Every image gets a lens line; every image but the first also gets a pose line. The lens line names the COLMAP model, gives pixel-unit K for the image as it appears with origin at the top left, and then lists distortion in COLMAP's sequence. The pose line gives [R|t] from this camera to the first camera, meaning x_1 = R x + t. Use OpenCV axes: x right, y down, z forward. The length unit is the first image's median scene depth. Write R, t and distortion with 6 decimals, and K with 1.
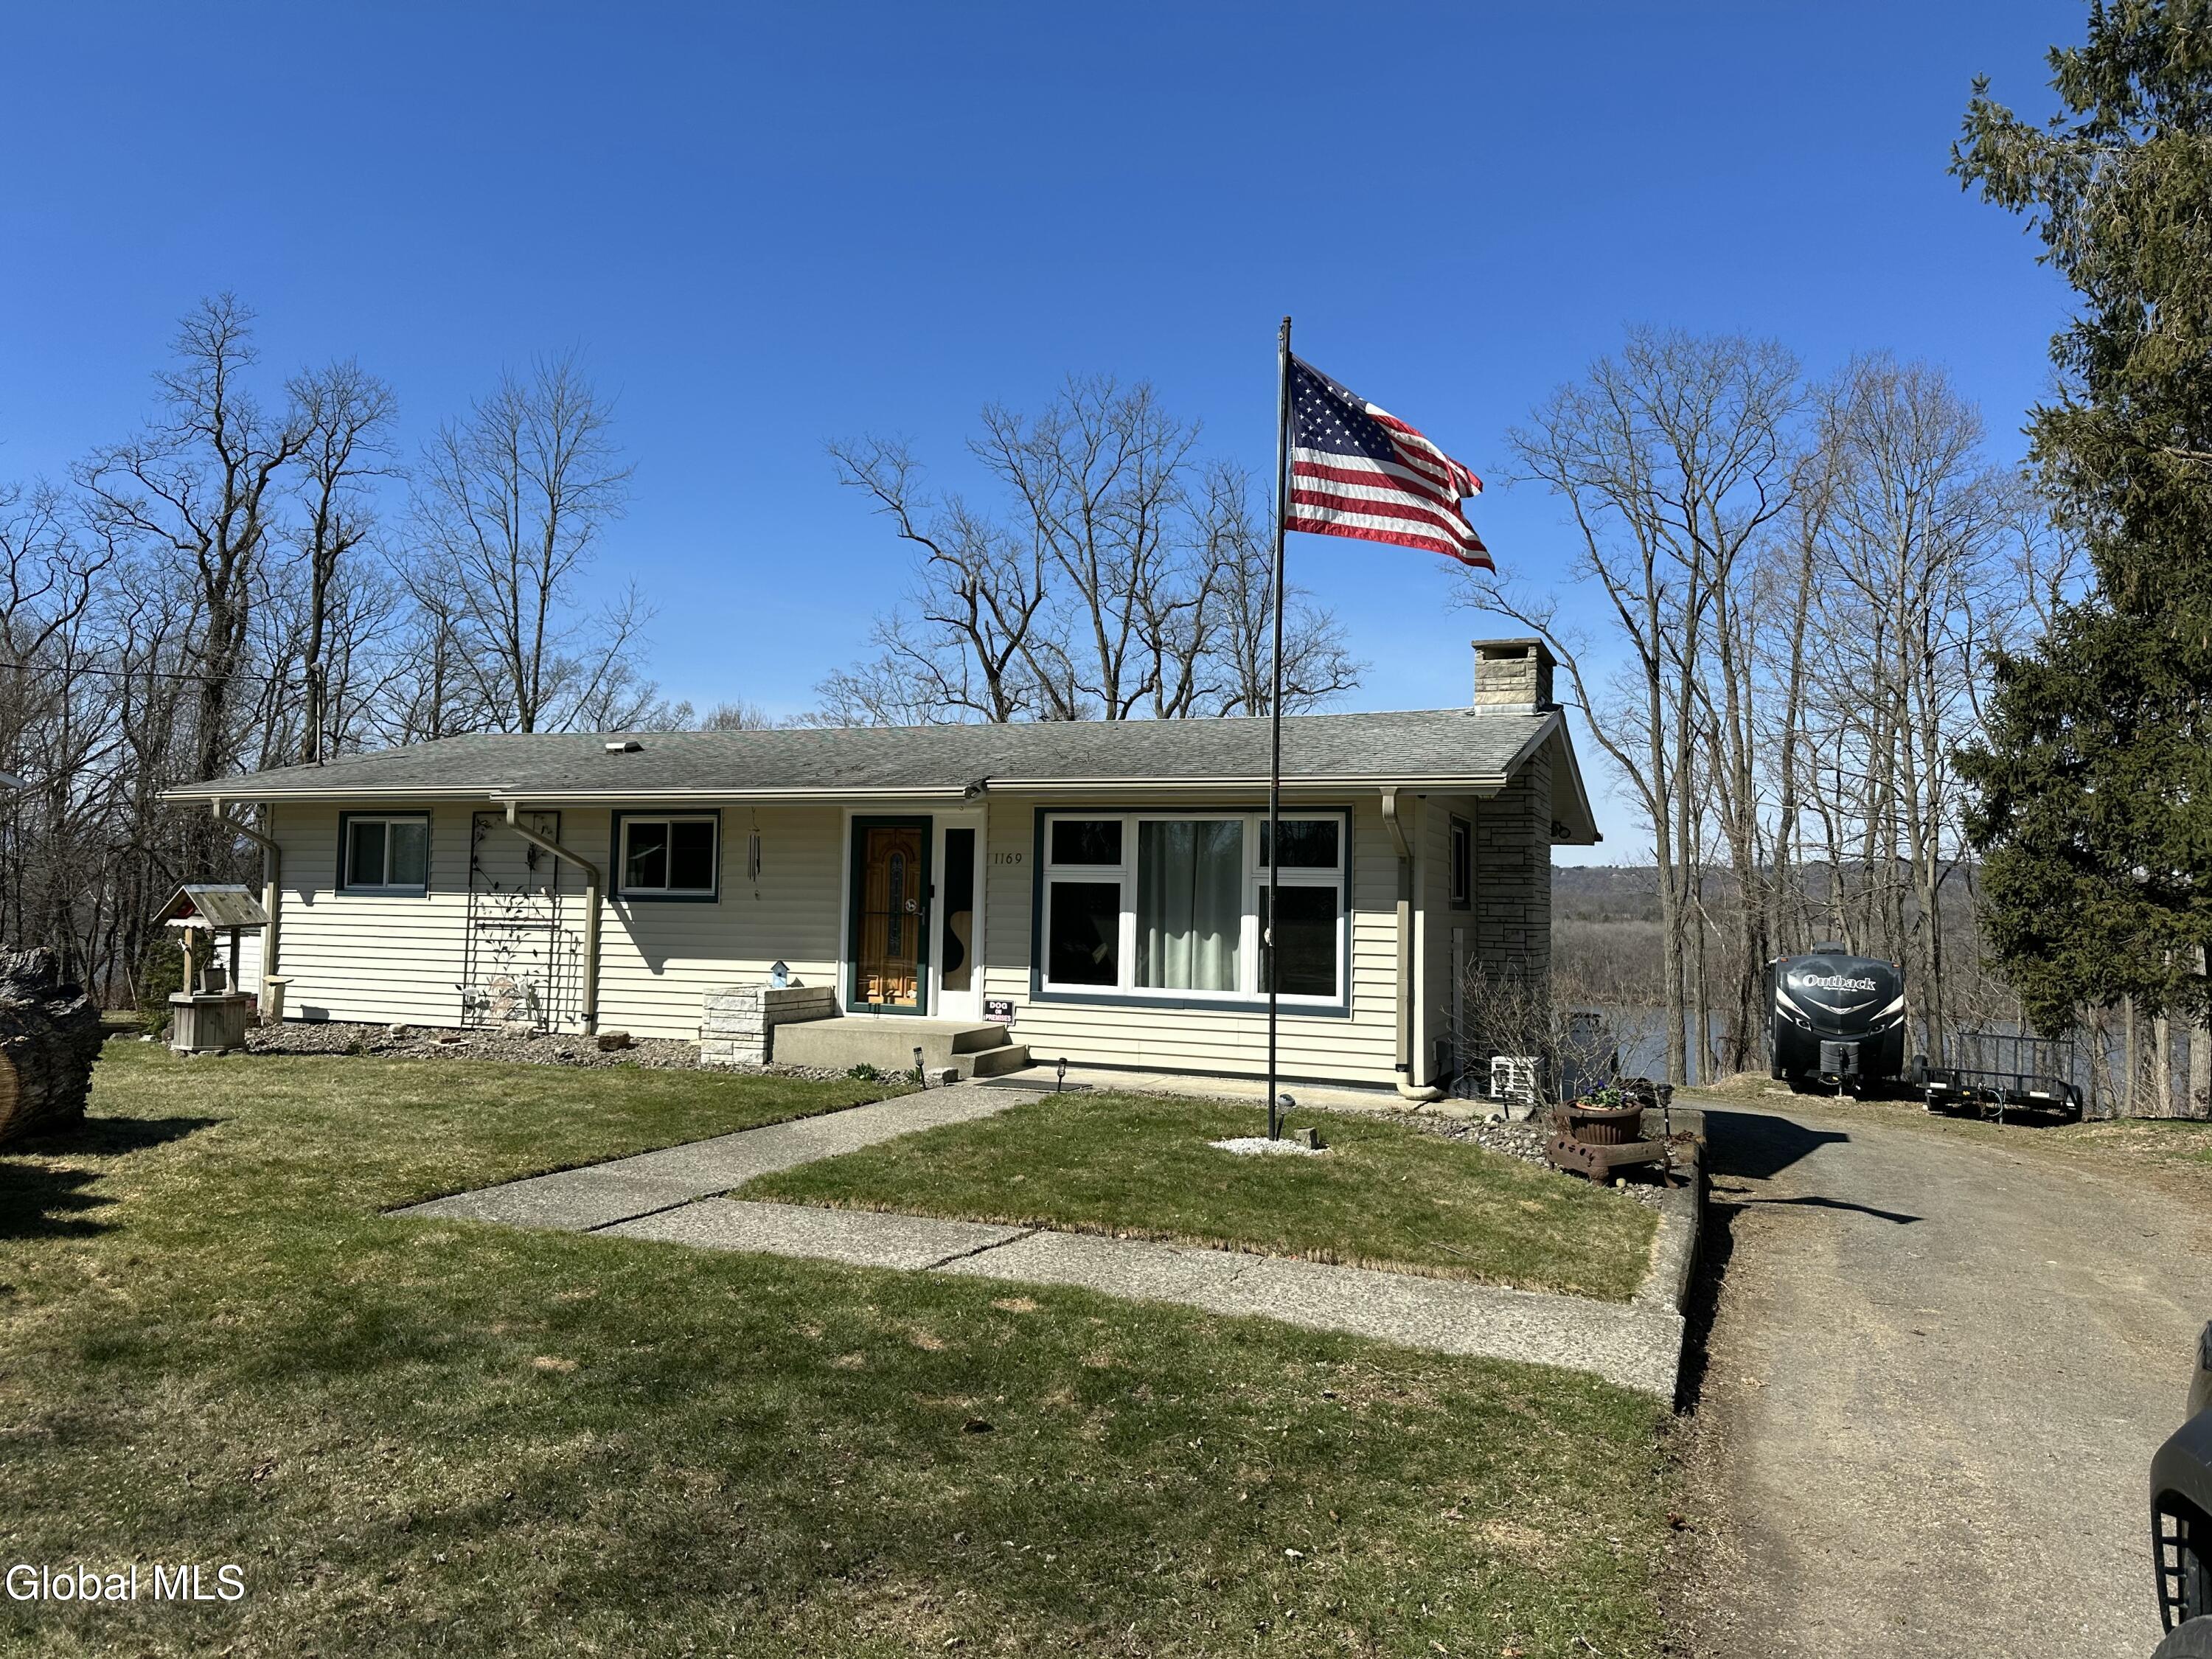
lens RADIAL K [[1563.6, 0, 1105.3], [0, 1563.6, 786.3], [0, 0, 1]] dist [0.126390, -0.163834]
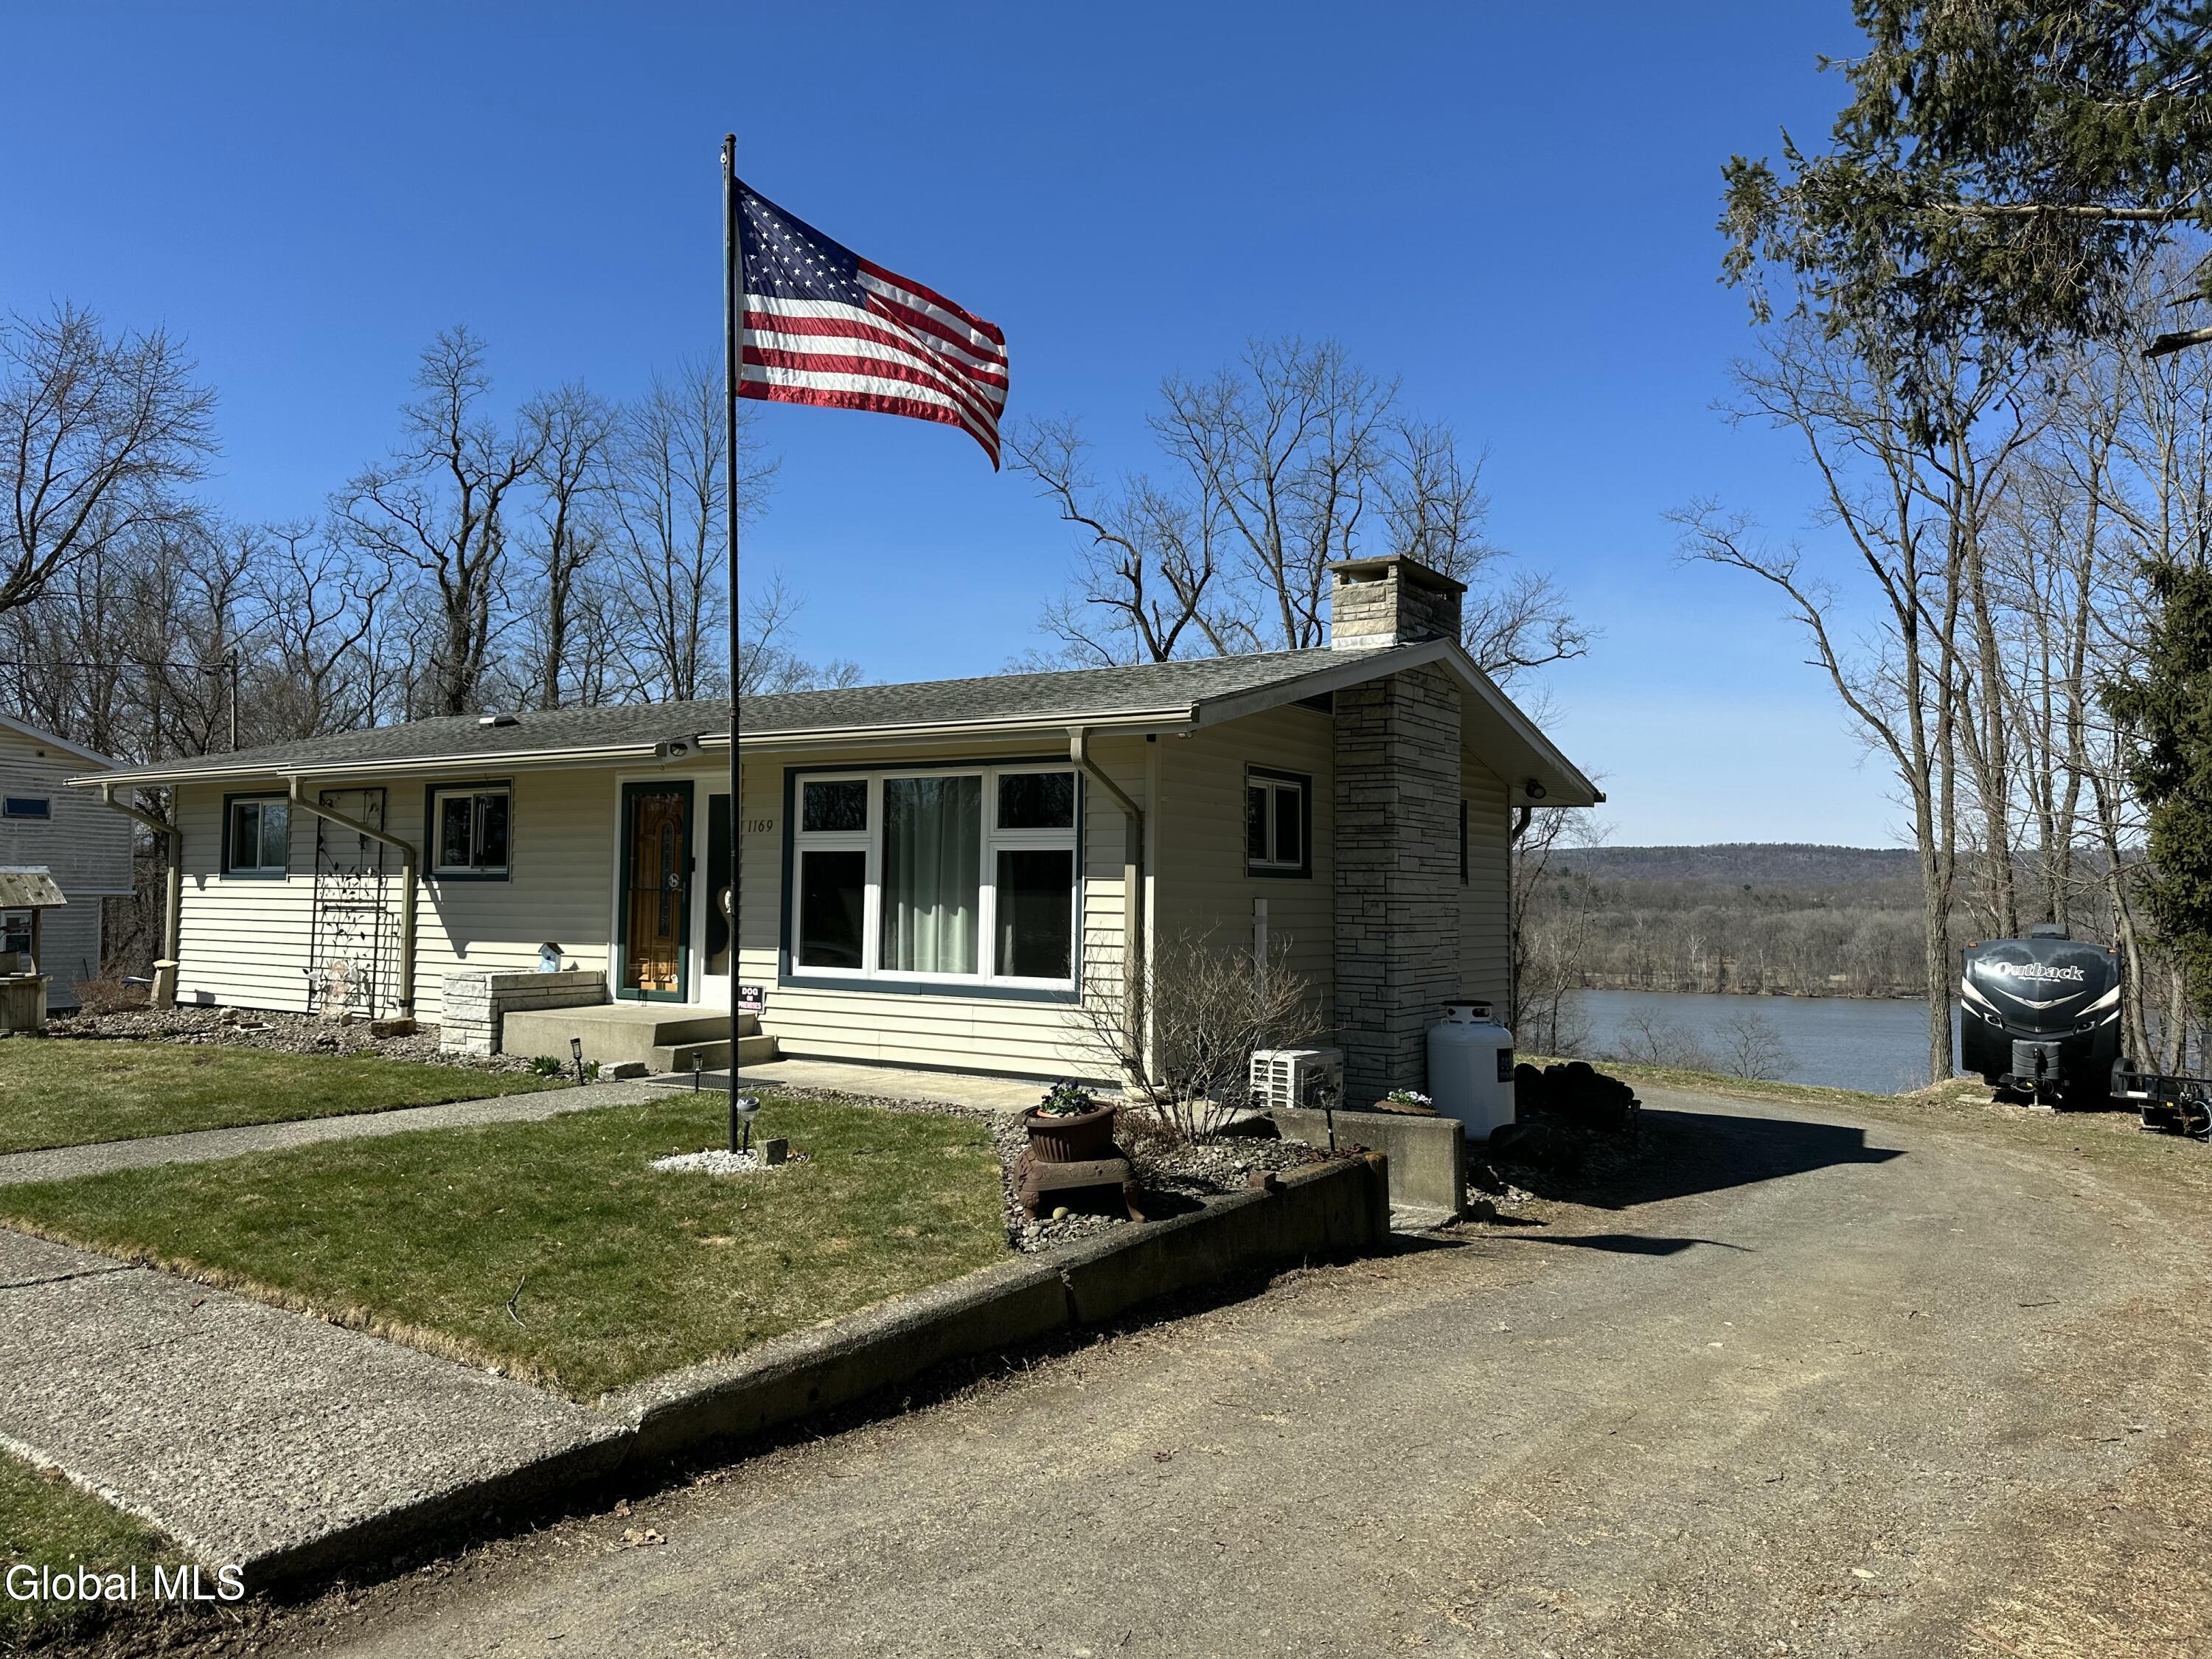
lens RADIAL K [[1563.6, 0, 1105.3], [0, 1563.6, 786.3], [0, 0, 1]] dist [0.126390, -0.163834]
pose [[0.981296, -0.021939, -0.191248, 0.272489], [0.022761, 0.999739, 0.002103, 0.023397], [0.191152, -0.006416, 0.981539, 0.144024]]
